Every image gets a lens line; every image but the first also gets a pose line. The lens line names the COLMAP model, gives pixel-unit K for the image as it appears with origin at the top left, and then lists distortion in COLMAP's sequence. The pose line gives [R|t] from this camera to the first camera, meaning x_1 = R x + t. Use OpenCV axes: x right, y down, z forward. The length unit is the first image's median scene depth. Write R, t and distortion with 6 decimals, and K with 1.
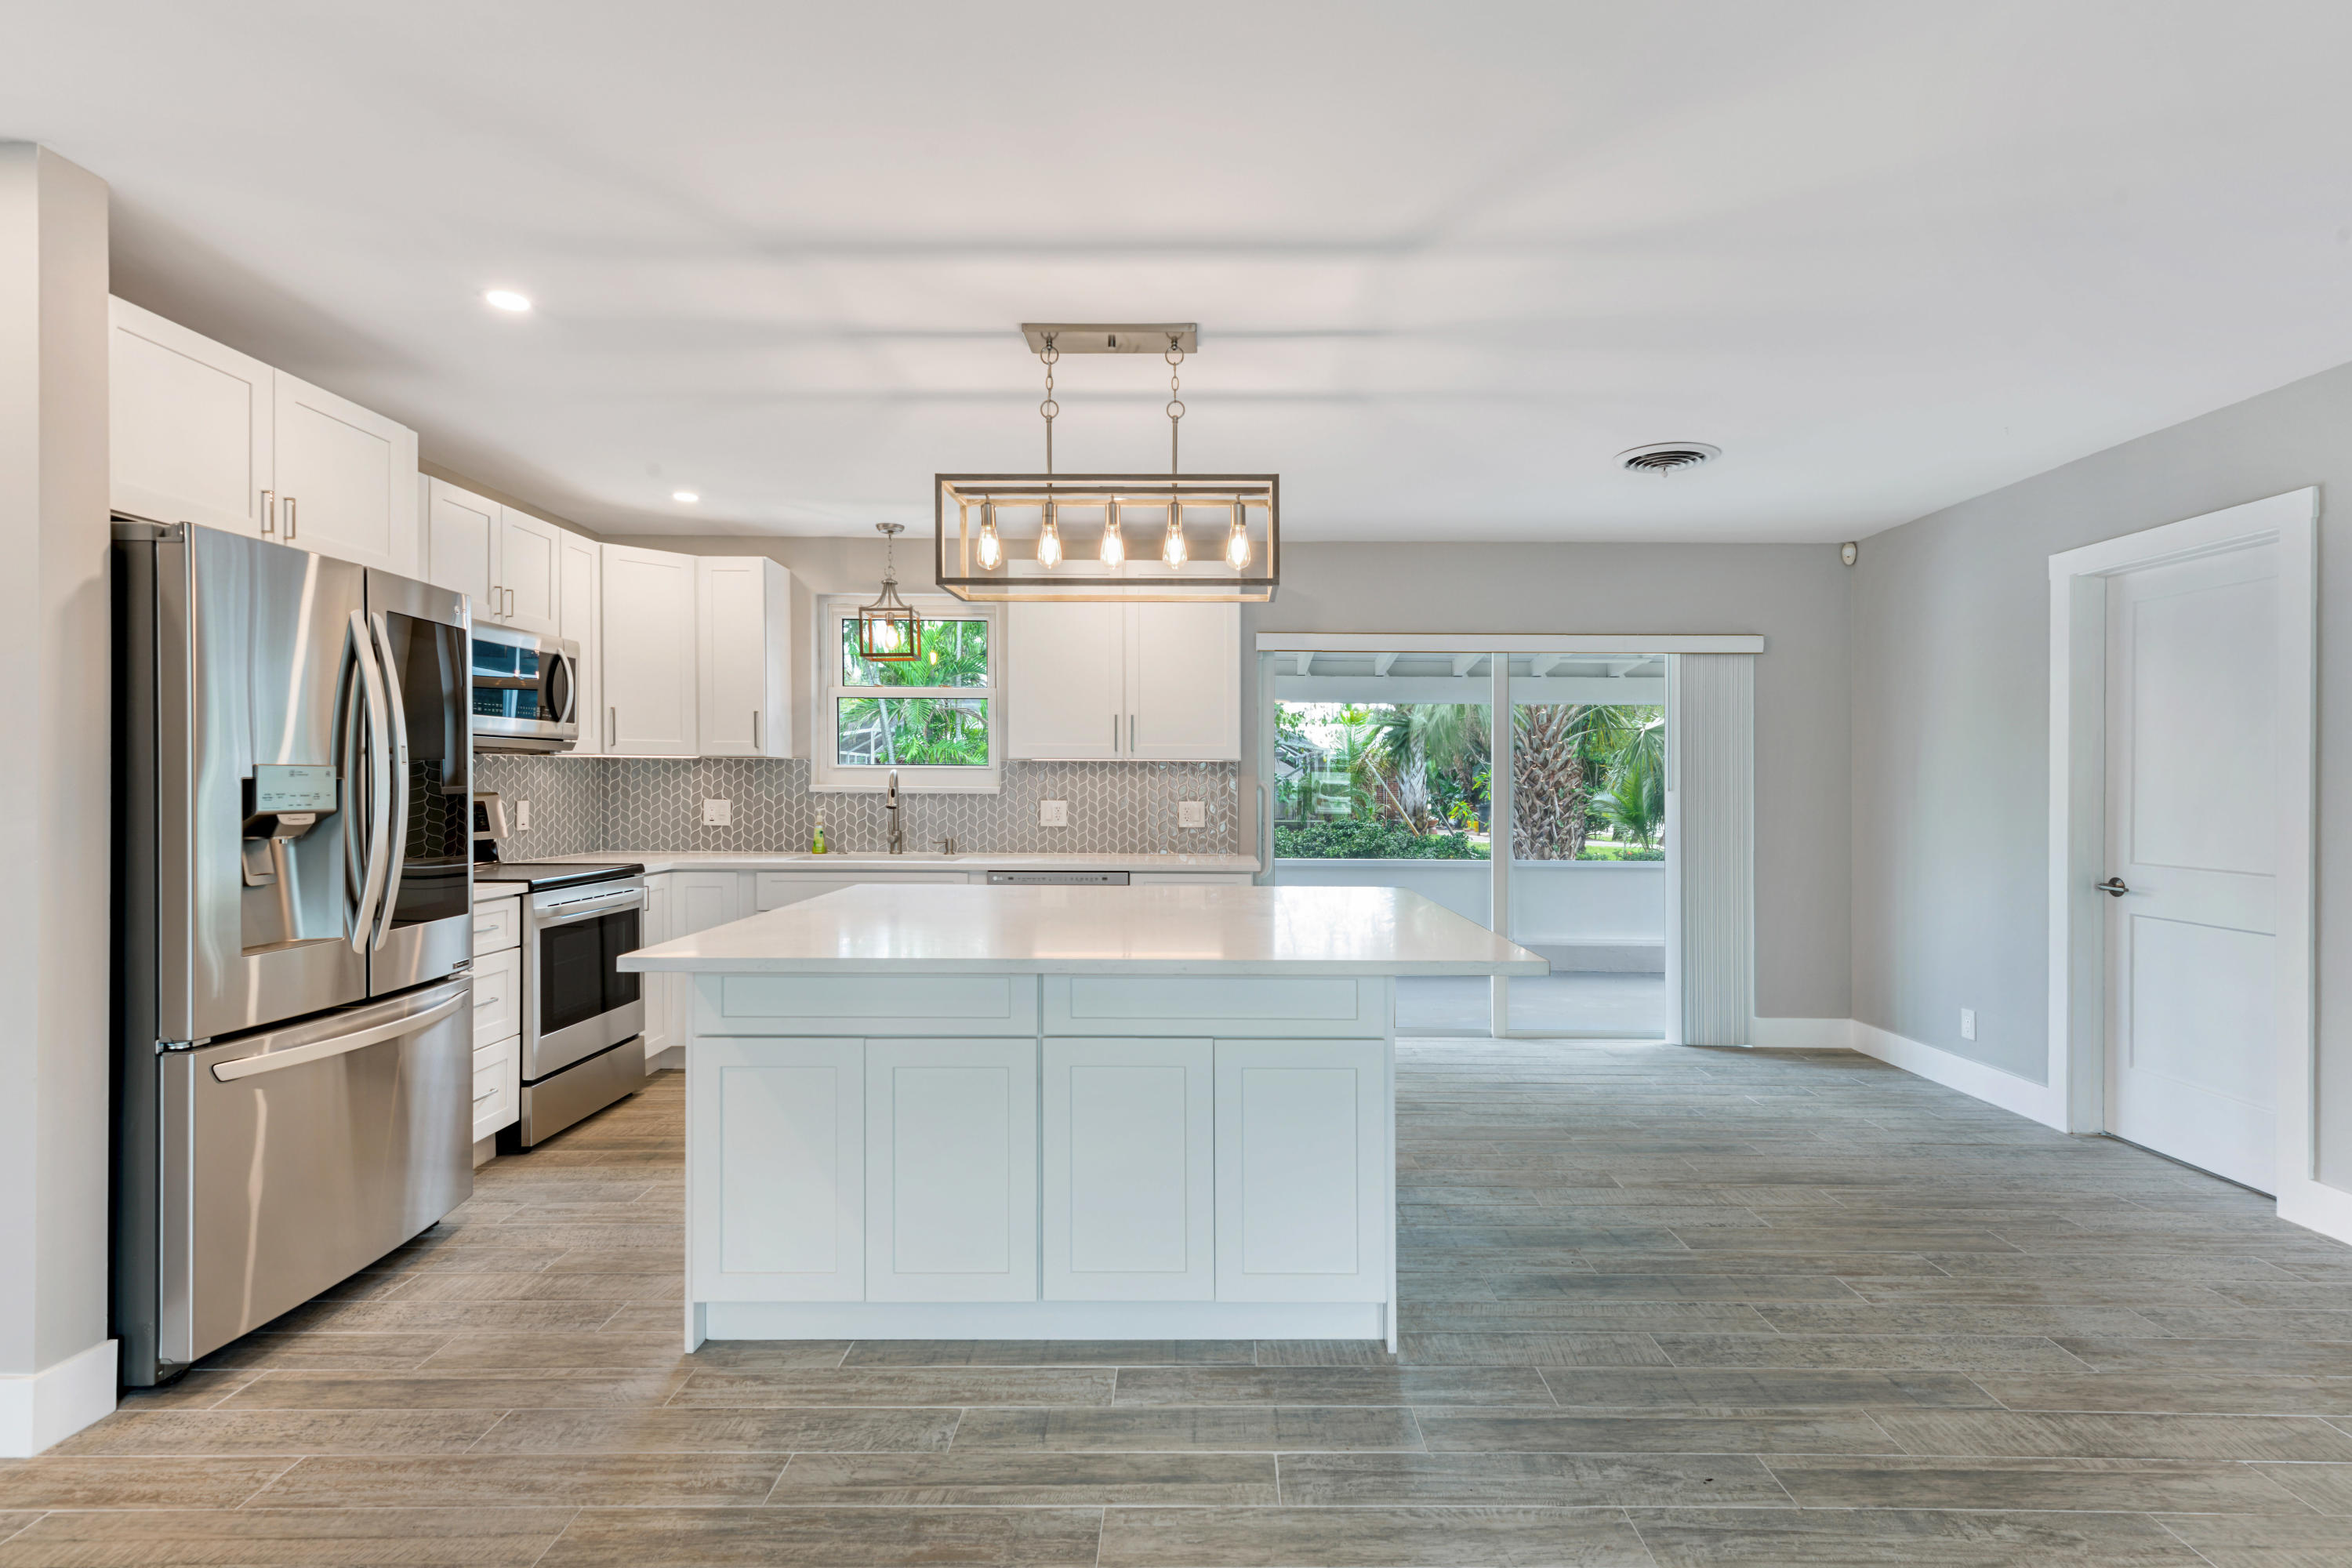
lens RADIAL K [[1113.3, 0, 1176.0], [0, 1113.3, 784.0], [0, 0, 1]] dist [0.011946, -0.000922]
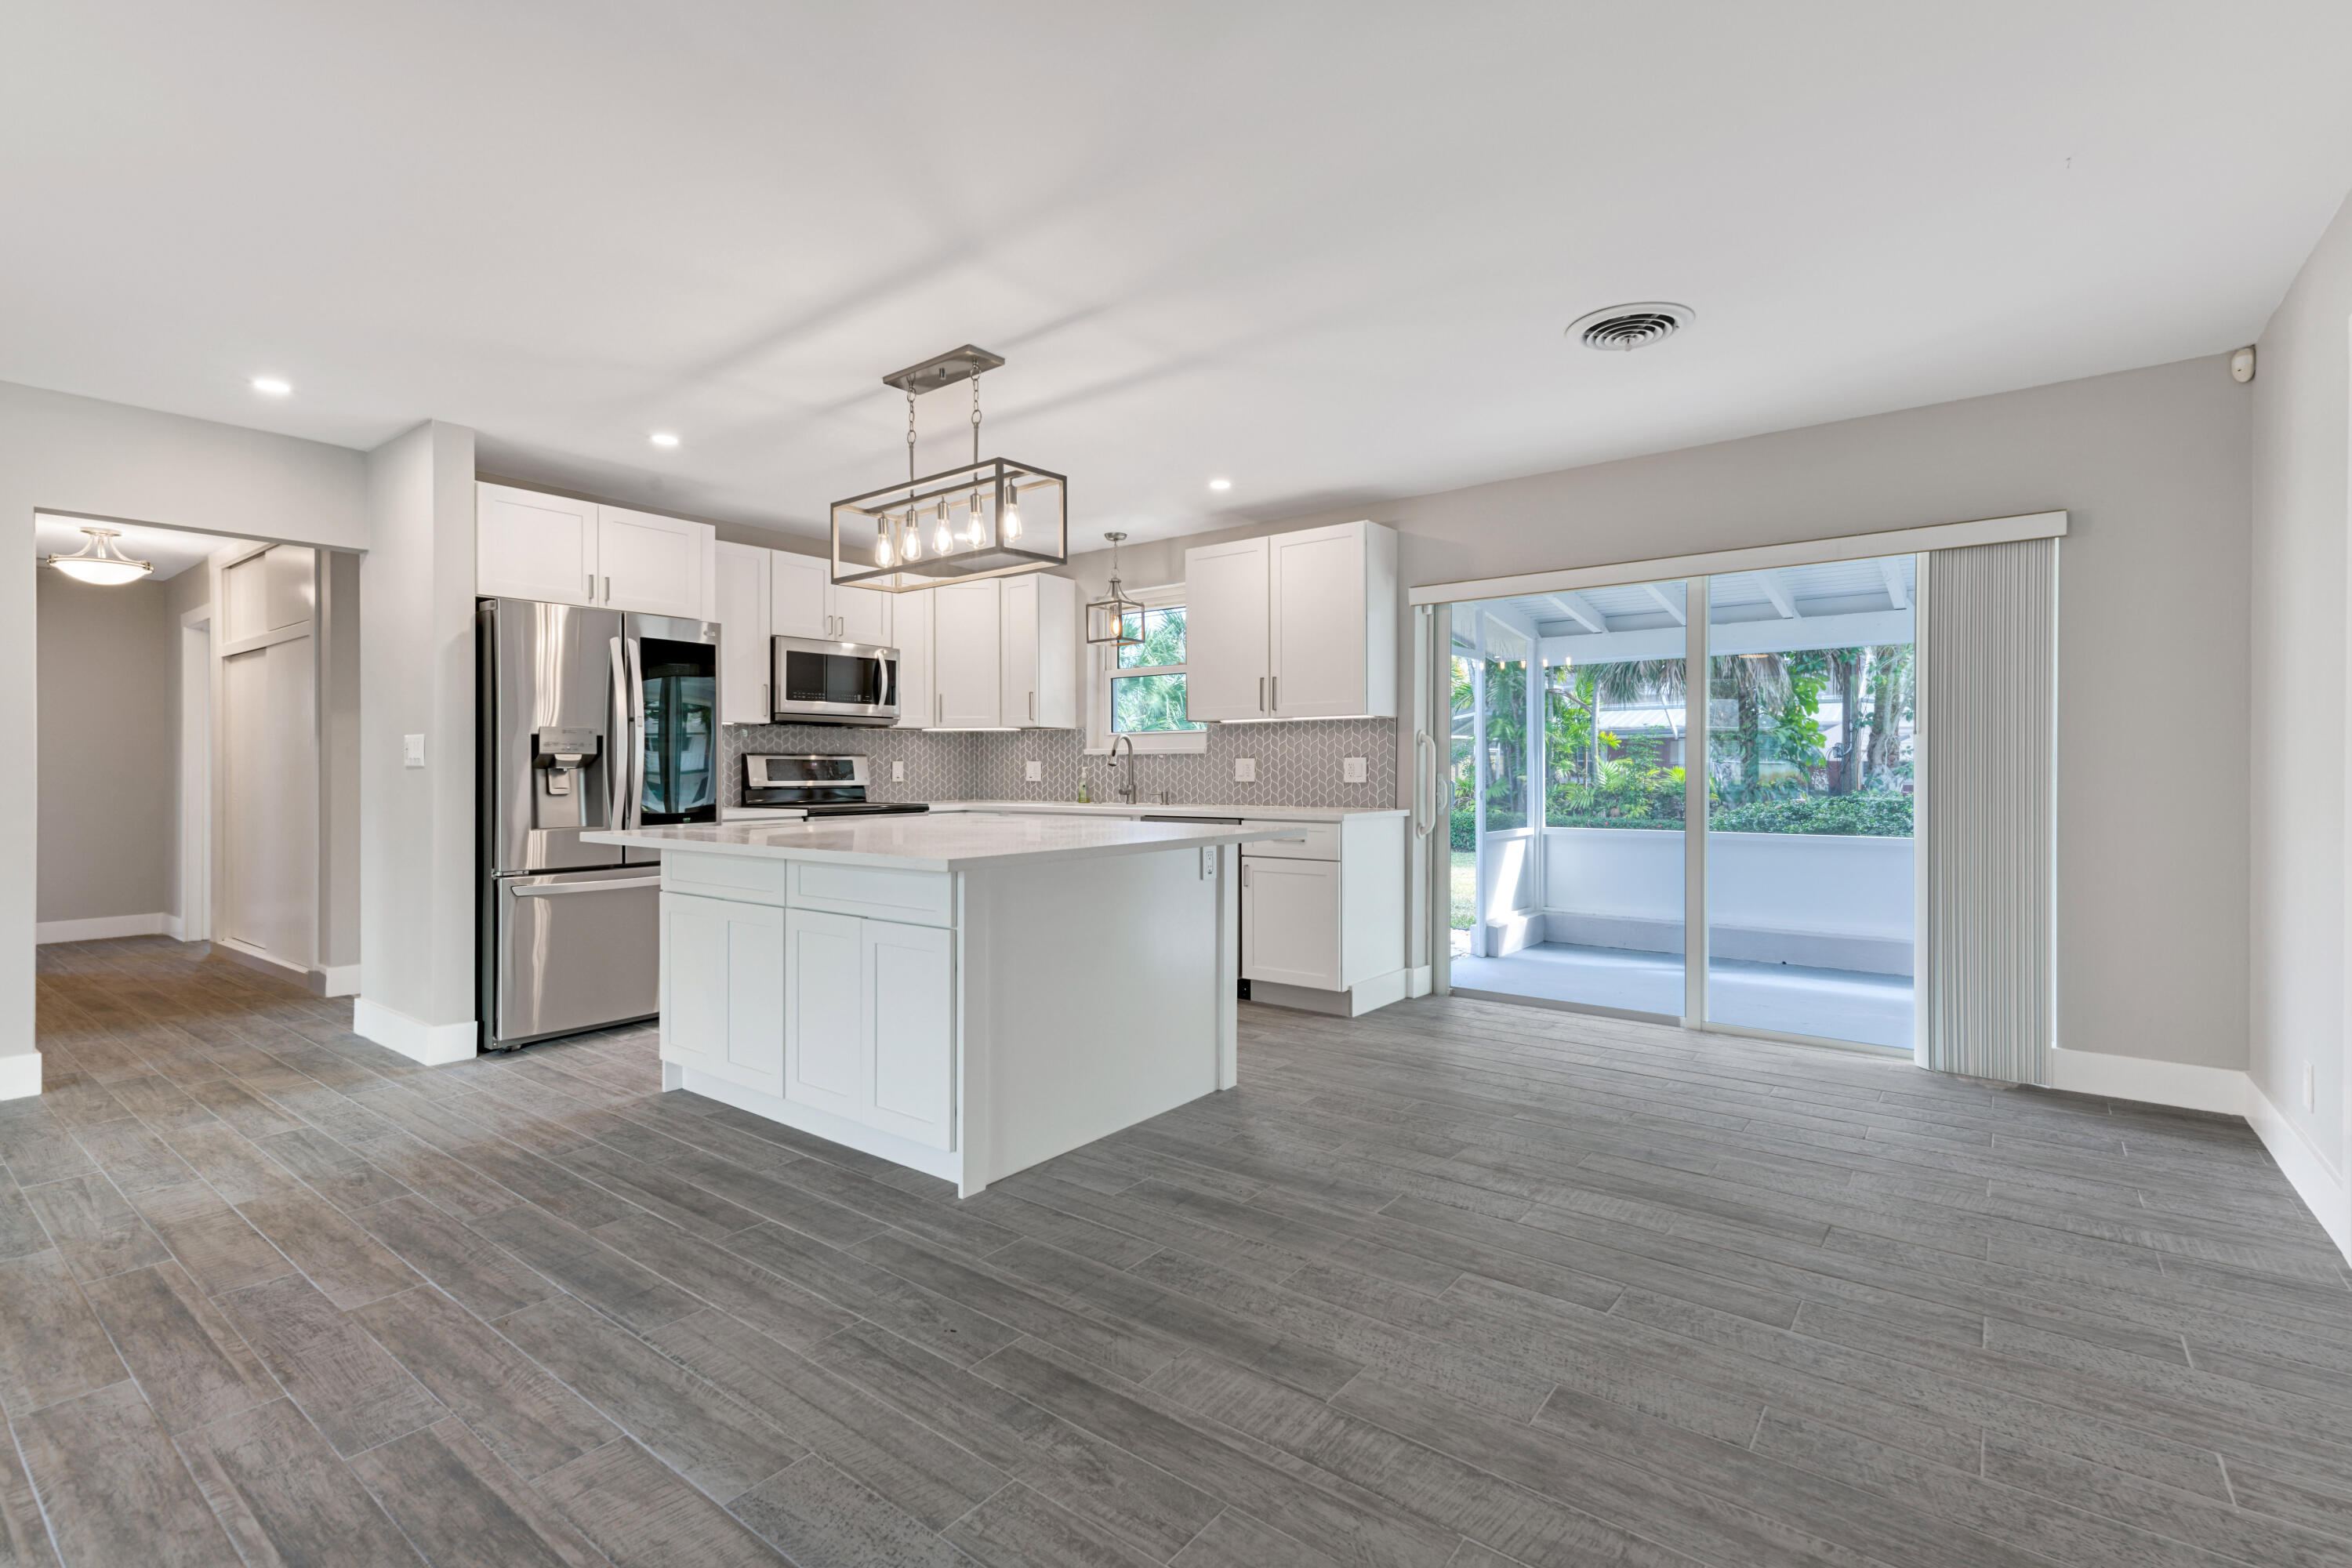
lens RADIAL K [[1048.8, 0, 1170.1], [0, 1048.8, 773.8], [0, 0, 1]] dist [0.010254, -0.000293]
pose [[0.794666, -0.005261, -0.607024, 0.915006], [0.006328, 0.999980, -0.000383, 0.058843], [0.607014, -0.003536, 0.794683, 0.229570]]
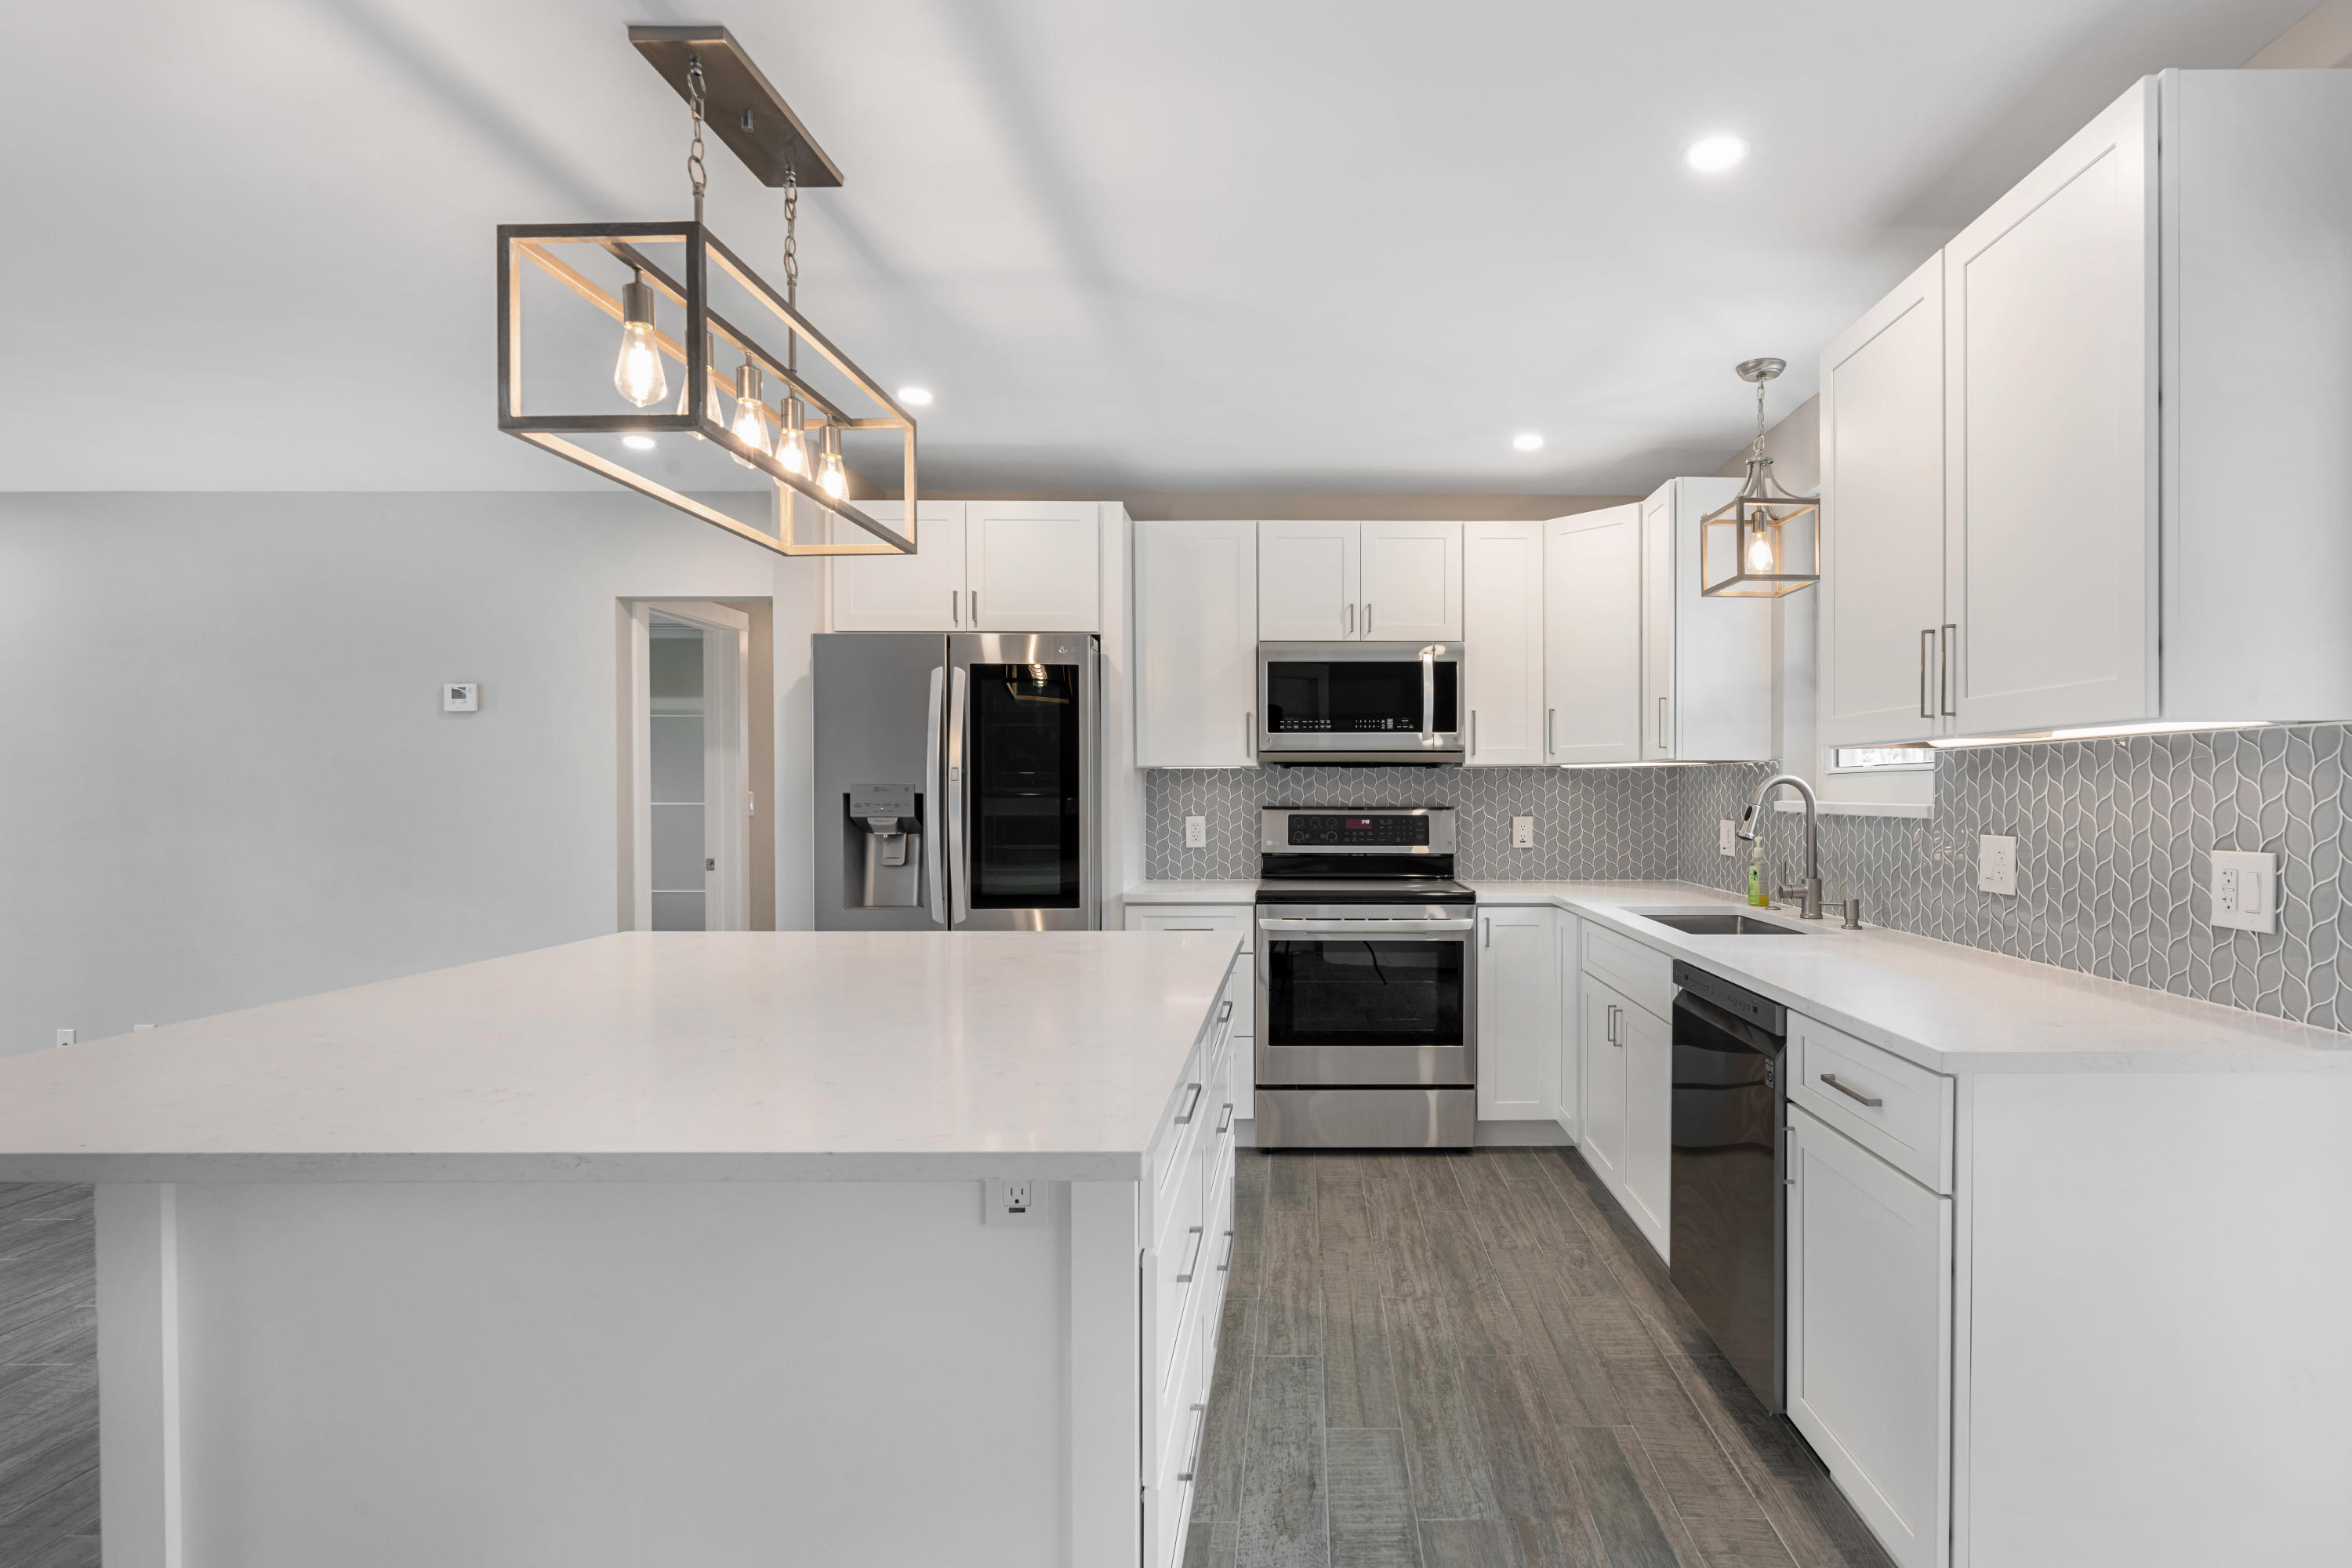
lens RADIAL K [[1177.4, 0, 1314.7], [0, 1177.4, 806.4], [0, 0, 1]] dist [0.001289, -0.000488]
pose [[0.027580, 0.005591, -0.999604, 0.687611], [-0.001379, 0.999984, 0.005555, 0.002243], [0.999619, 0.001225, 0.027587, 1.393227]]
